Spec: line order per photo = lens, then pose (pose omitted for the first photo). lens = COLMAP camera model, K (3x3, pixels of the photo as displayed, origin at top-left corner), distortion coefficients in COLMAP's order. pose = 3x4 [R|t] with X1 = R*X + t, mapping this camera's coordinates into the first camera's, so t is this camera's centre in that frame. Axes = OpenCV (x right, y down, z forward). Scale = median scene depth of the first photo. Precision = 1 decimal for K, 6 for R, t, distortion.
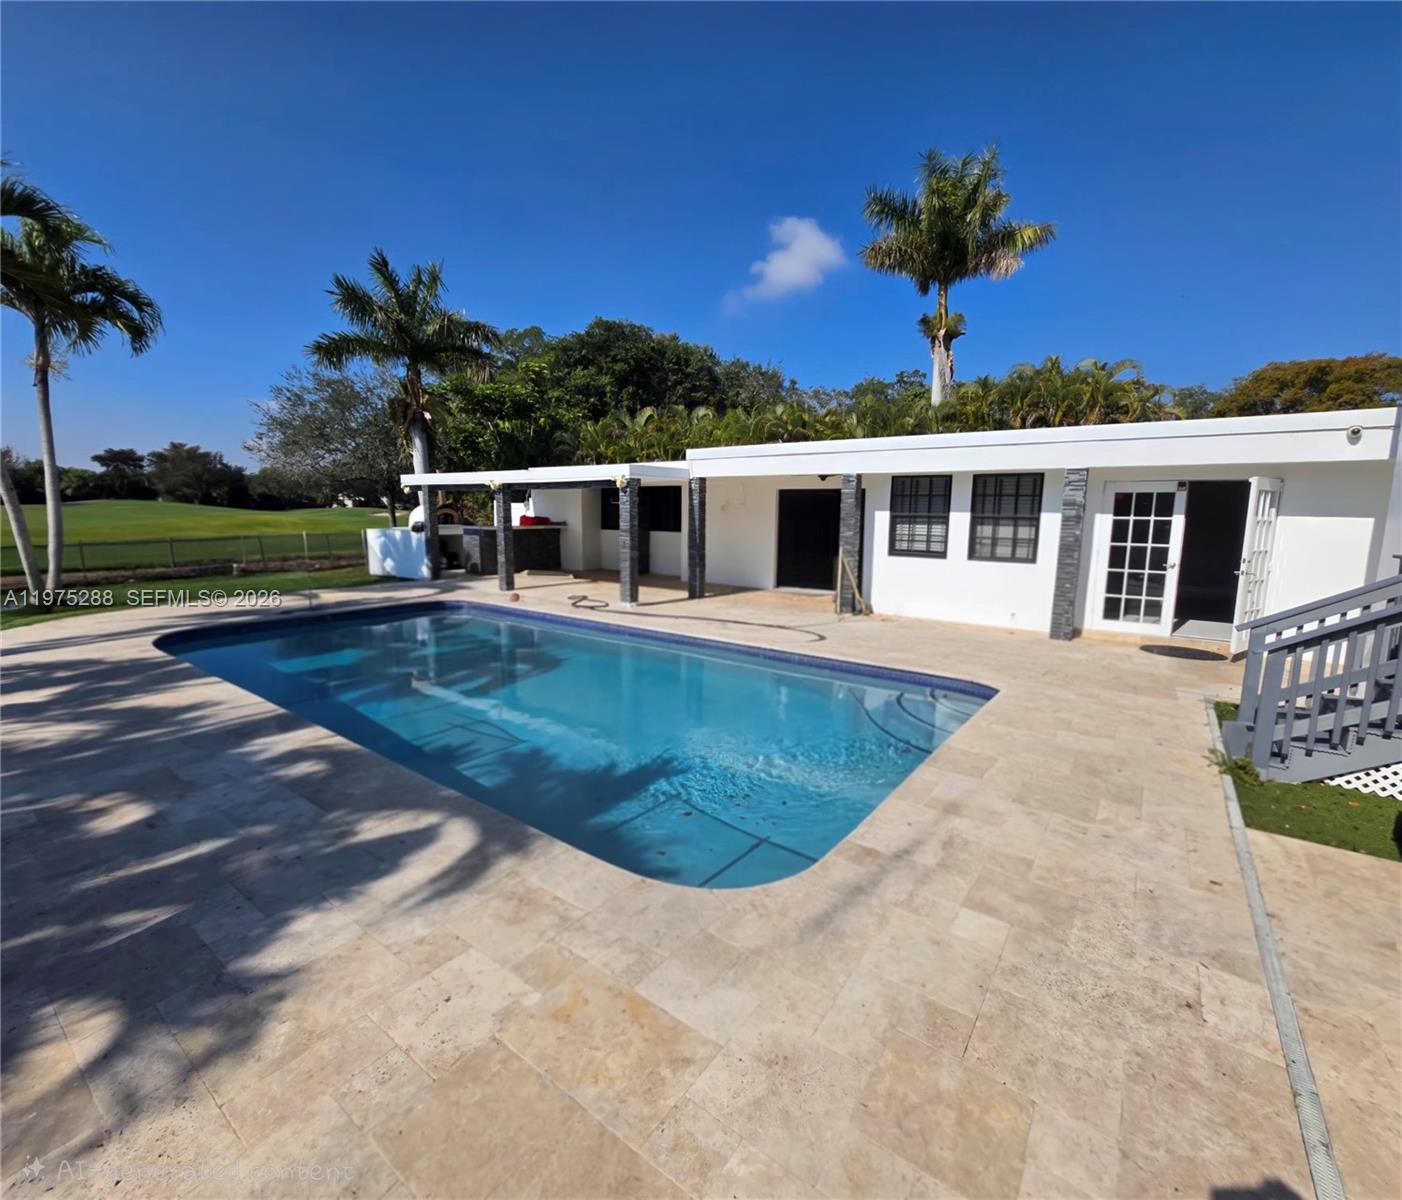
lens RADIAL K [[626.8, 0, 697.9], [0, 626.8, 603.0], [0, 0, 1]] dist [0.001511, -0.001391]
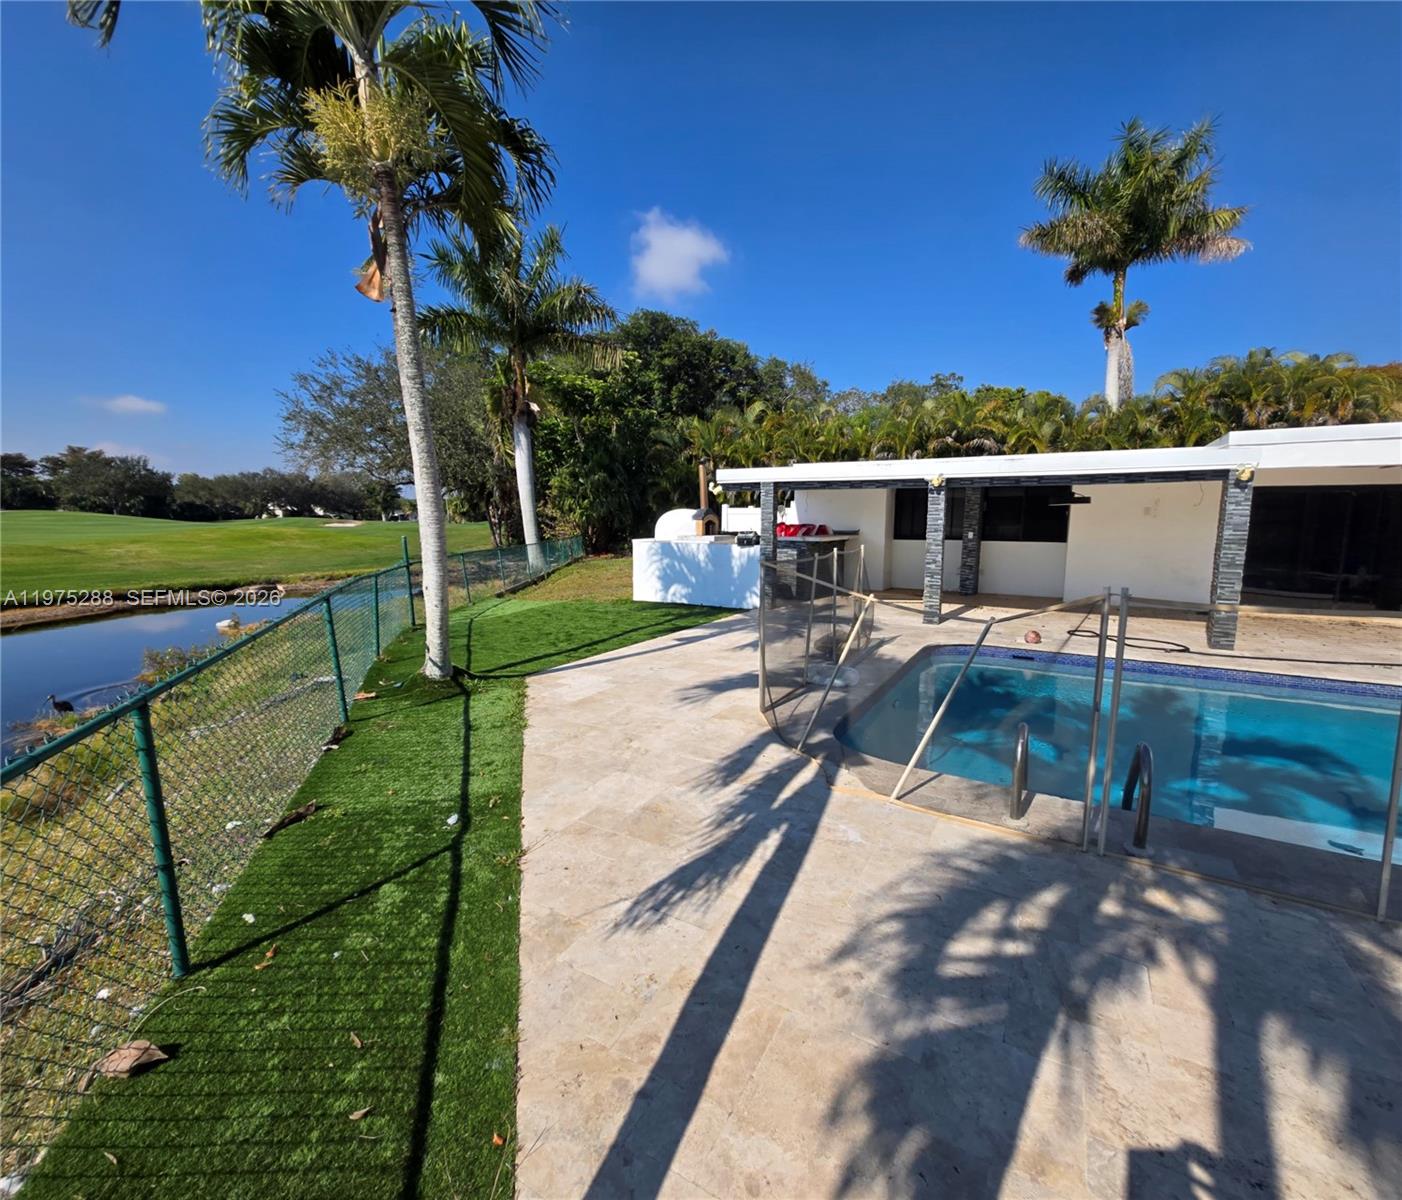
lens RADIAL K [[626.8, 0, 697.0], [0, 626.8, 599.3], [0, 0, 1]] dist [0.001511, -0.001391]
pose [[0.994105, -0.021133, 0.106346, -0.316277], [0.023021, 0.999598, -0.016564, -0.021071], [-0.105954, 0.018915, 0.994191, 0.145537]]
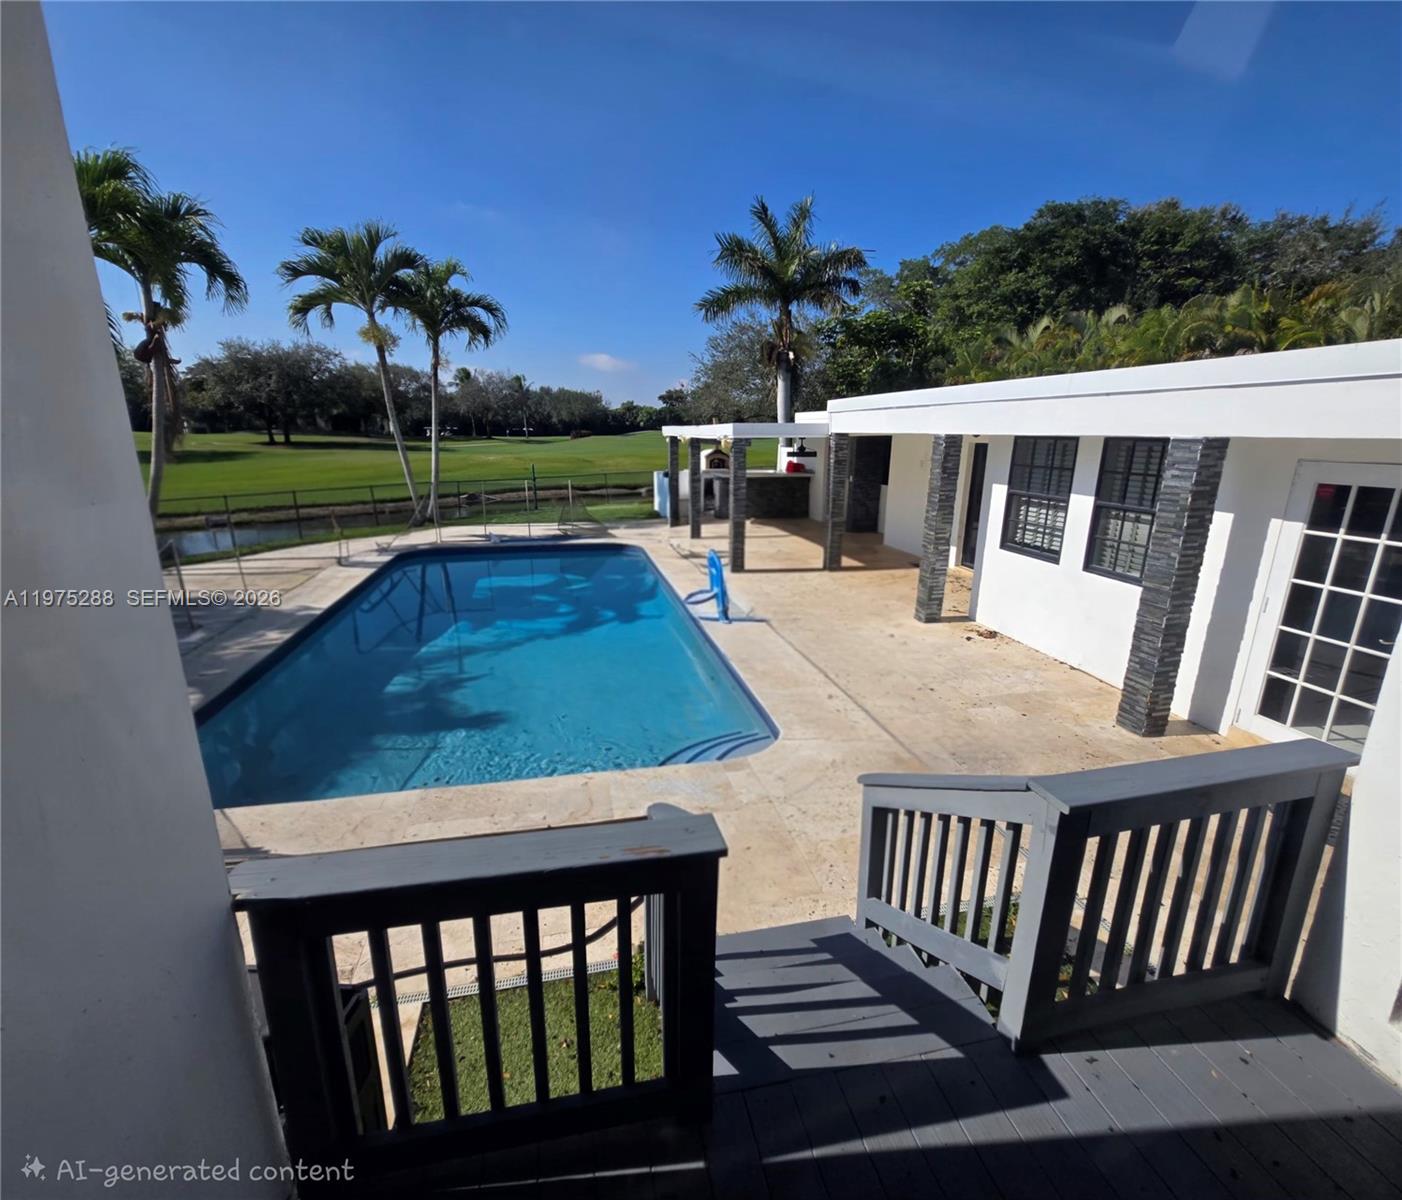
lens RADIAL K [[626.8, 0, 687.9], [0, 626.8, 604.1], [0, 0, 1]] dist [0.001511, -0.001391]
pose [[0.739776, 0.171373, -0.650663, 0.198675], [-0.093549, 0.983825, 0.152762, -0.033916], [0.666318, -0.052141, 0.743842, 0.085092]]
